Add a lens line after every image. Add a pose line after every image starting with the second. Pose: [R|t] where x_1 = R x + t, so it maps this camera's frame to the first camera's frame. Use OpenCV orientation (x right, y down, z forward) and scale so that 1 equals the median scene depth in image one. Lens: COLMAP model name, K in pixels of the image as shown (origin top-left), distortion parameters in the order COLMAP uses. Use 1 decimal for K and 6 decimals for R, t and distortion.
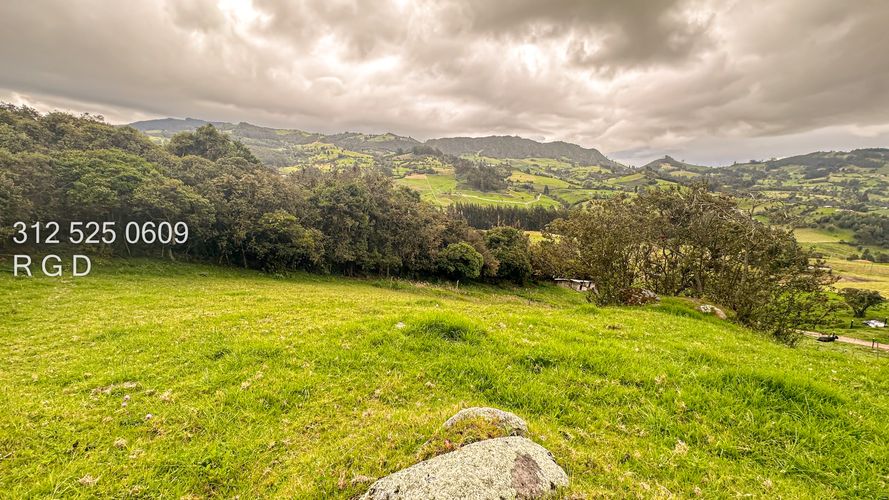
lens RADIAL K [[352.7, 0, 443.5], [0, 352.7, 247.9], [0, 0, 1]] dist [-0.004376, 0.000795]
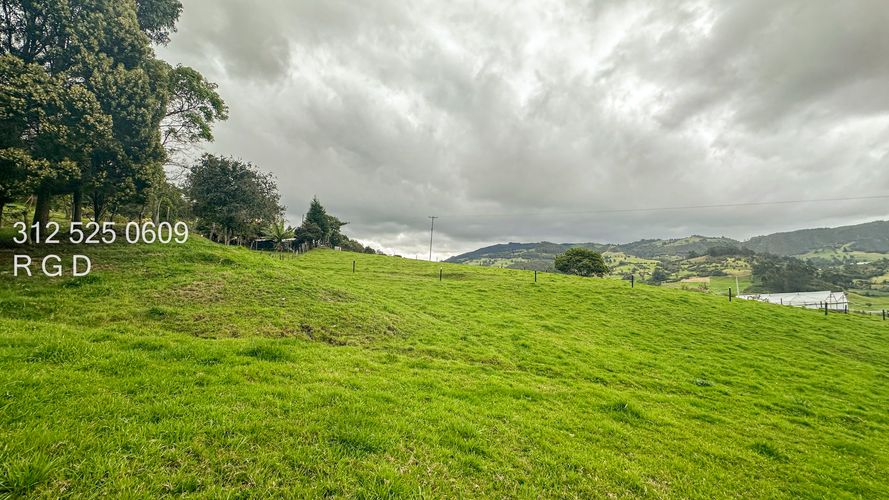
lens RADIAL K [[352.7, 0, 445.5], [0, 352.7, 250.9], [0, 0, 1]] dist [-0.004376, 0.000795]
pose [[0.692653, -0.087619, -0.715929, 0.191620], [-0.128381, 0.961767, -0.241914, 0.039752], [0.709753, 0.259474, 0.654923, -0.097975]]
